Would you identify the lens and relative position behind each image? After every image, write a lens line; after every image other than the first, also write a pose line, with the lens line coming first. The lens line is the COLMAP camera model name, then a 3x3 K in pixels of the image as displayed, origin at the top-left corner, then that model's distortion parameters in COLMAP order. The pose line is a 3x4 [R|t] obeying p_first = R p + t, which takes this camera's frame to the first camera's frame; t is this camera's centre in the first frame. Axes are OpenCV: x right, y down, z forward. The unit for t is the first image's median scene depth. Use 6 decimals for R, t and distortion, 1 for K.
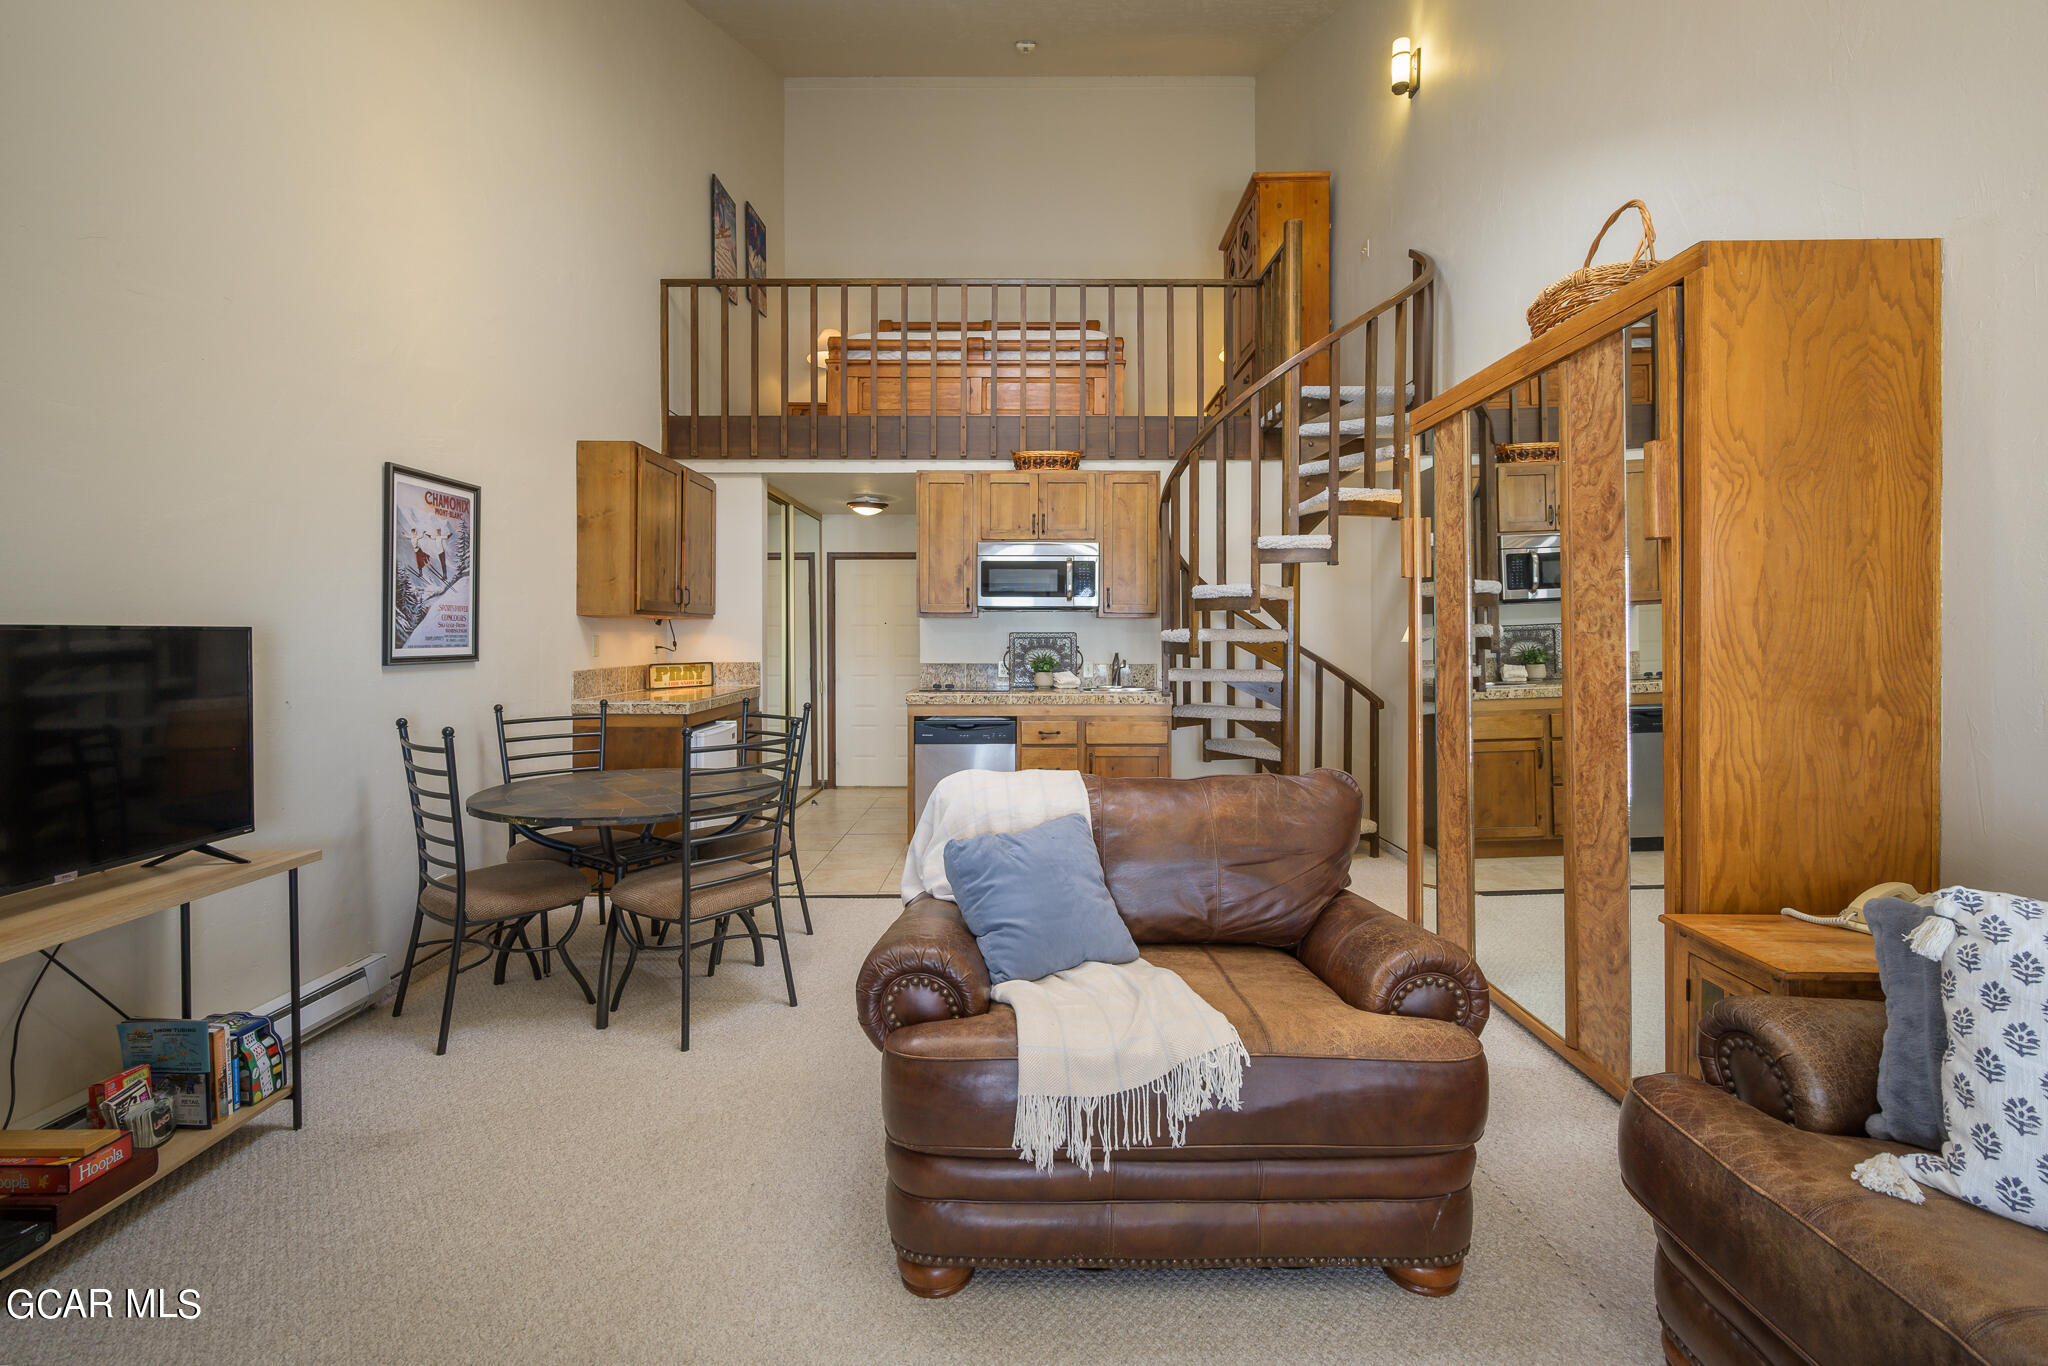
lens RADIAL K [[882.3, 0, 1017.6], [0, 882.3, 639.0], [0, 0, 1]] dist [-0.001002, -0.000825]
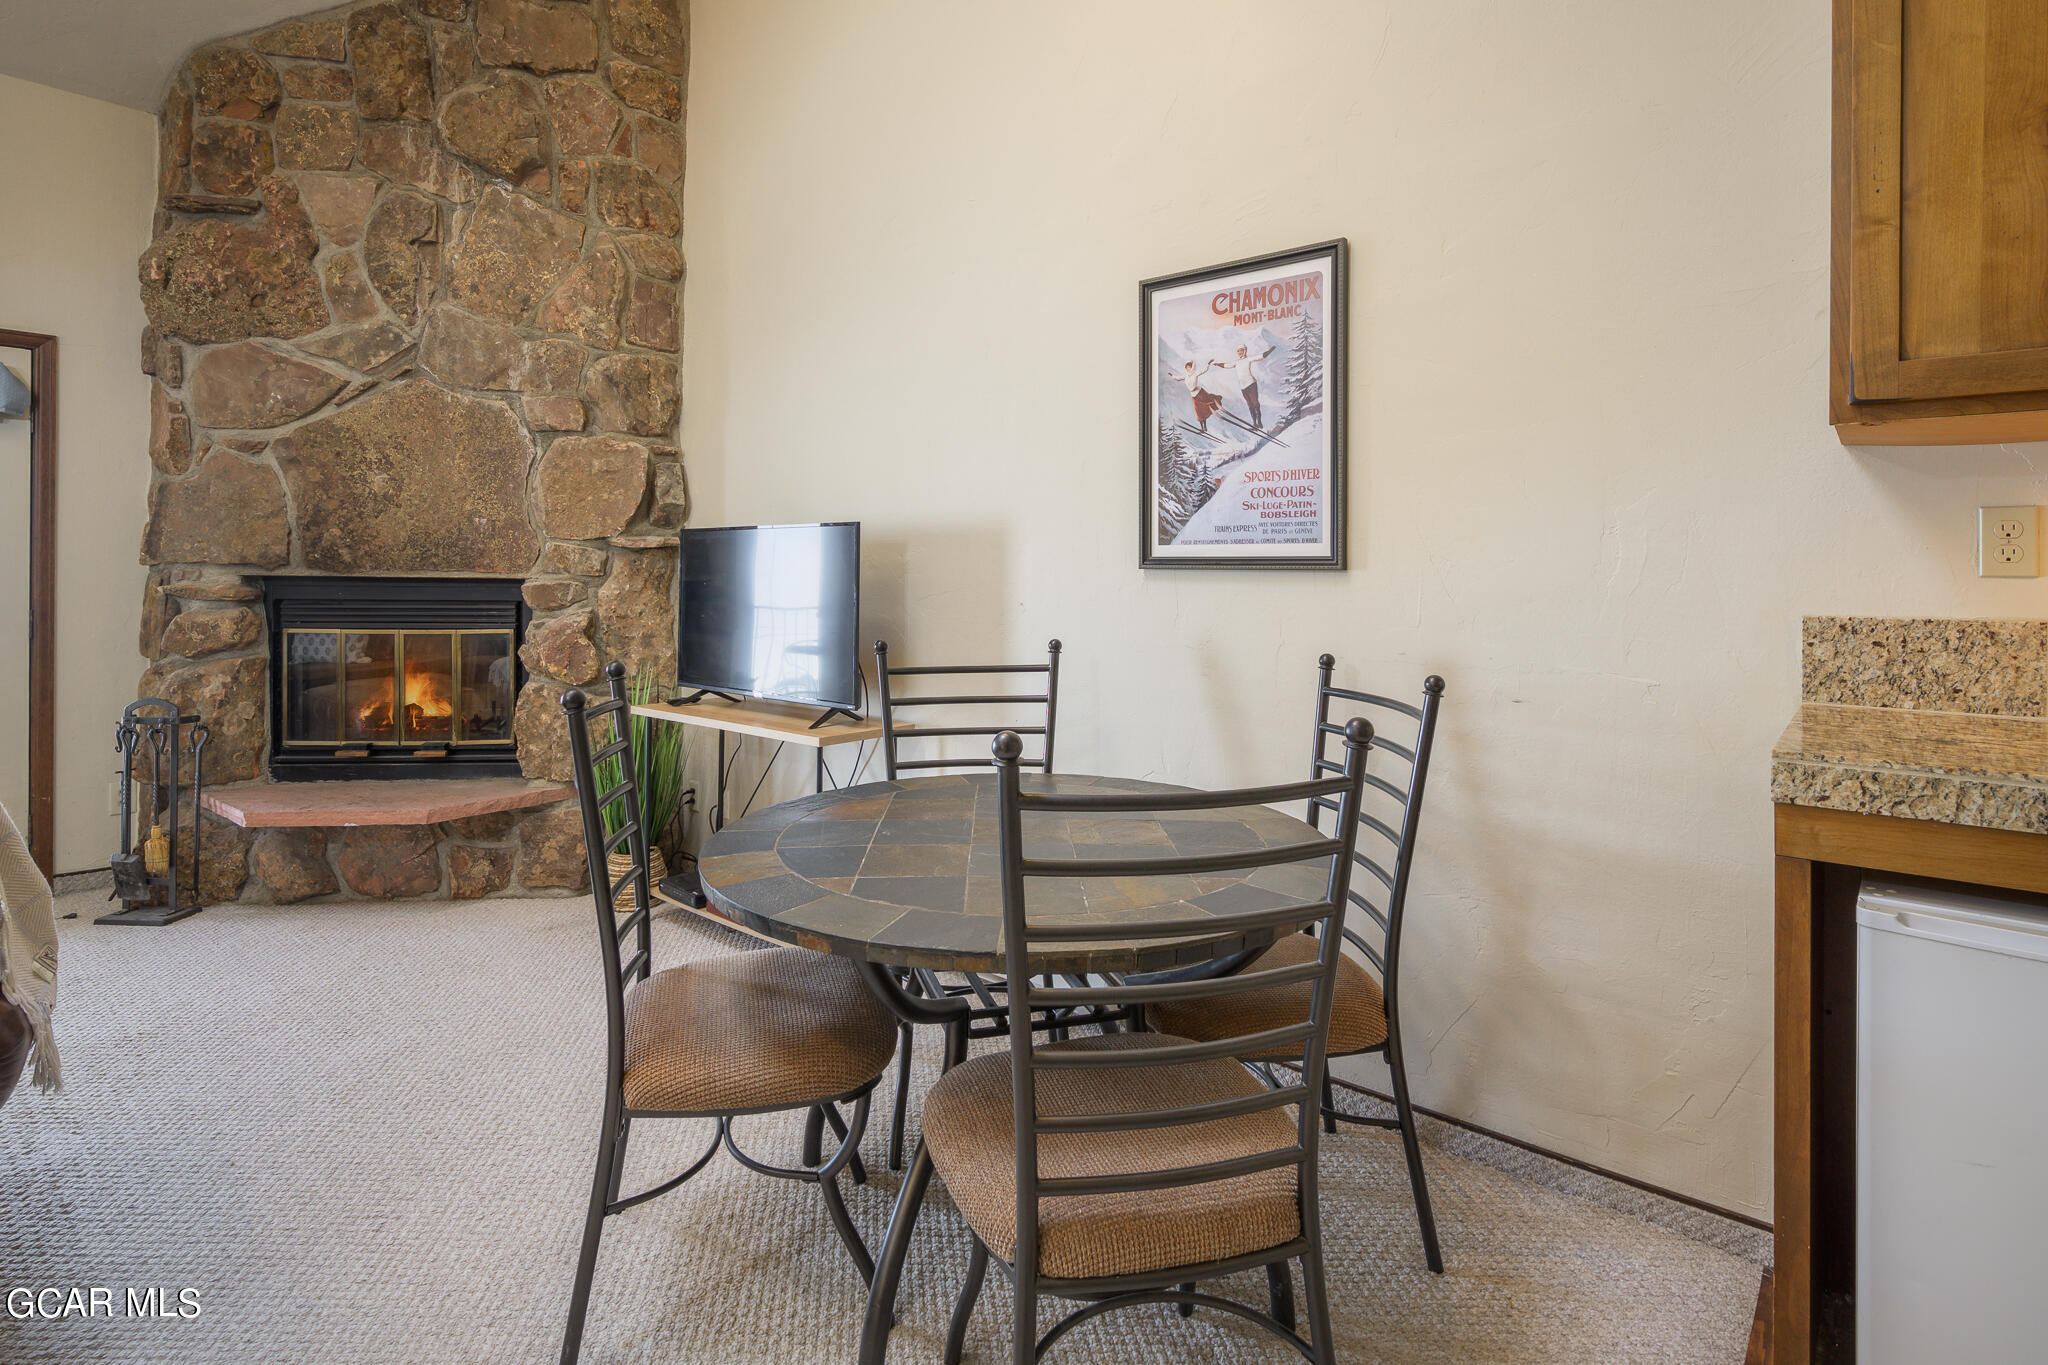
lens RADIAL K [[1026.0, 0, 1015.4], [0, 1026.0, 569.5], [0, 0, 1]] dist [-0.003066, -0.000631]
pose [[-0.643138, -0.005441, -0.765731, -0.014396], [-0.011040, 0.999937, 0.002168, 0.020722], [0.765671, 0.009848, -0.643157, 1.009758]]
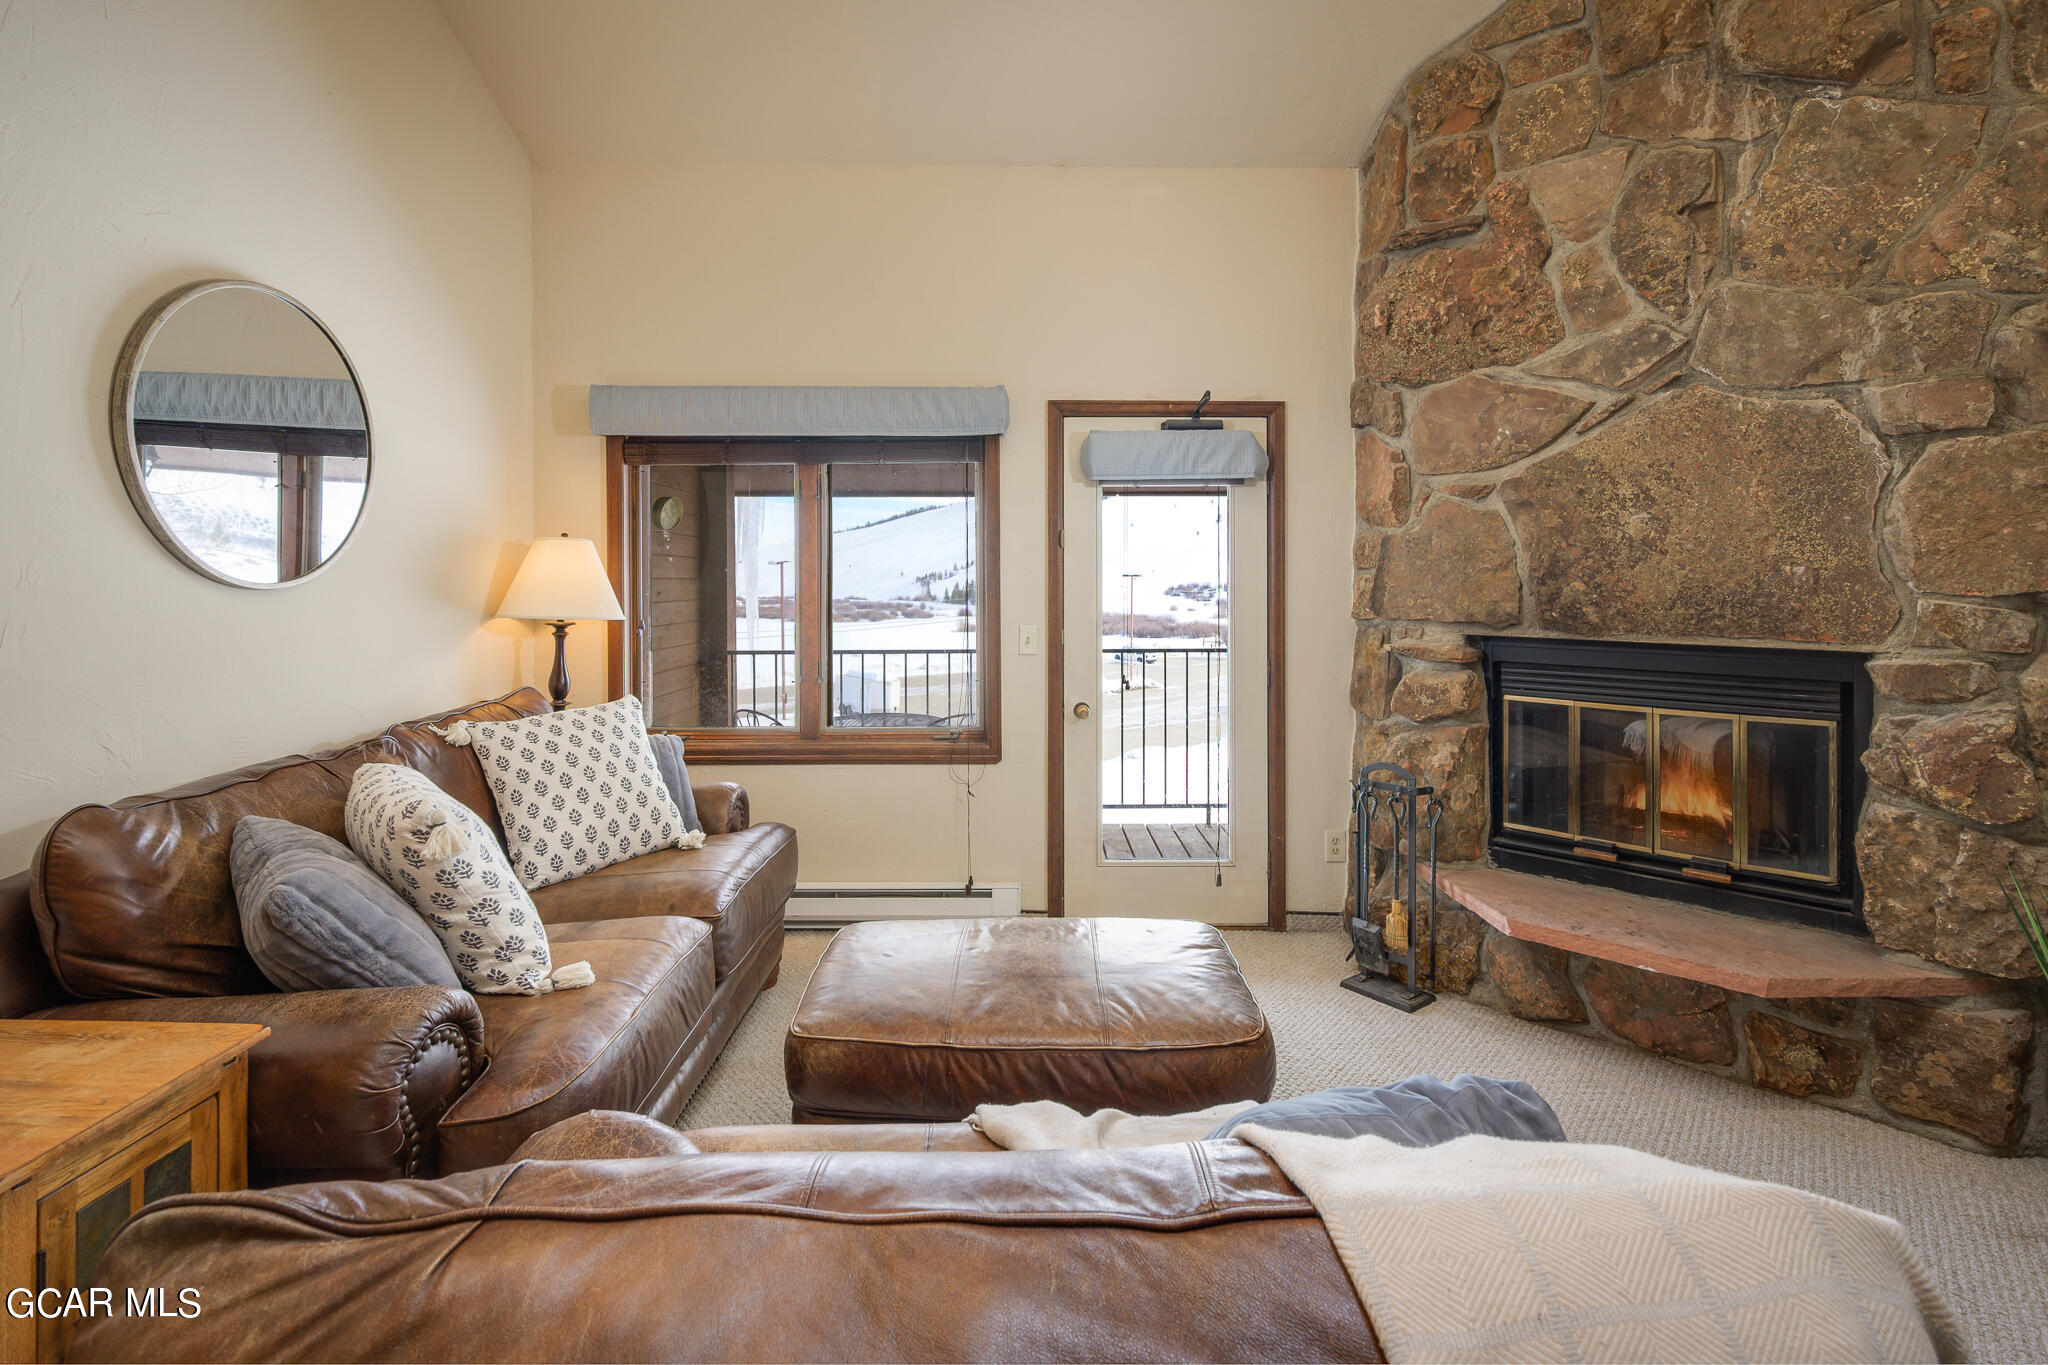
lens RADIAL K [[928.7, 0, 1028.1], [0, 928.7, 582.6], [0, 0, 1]] dist [-0.002114, 0.000269]
pose [[-0.999871, -0.001272, -0.015988, 0.081962], [-0.001381, 0.999976, 0.006774, -0.007217], [0.015979, 0.006795, -0.999849, 0.681115]]
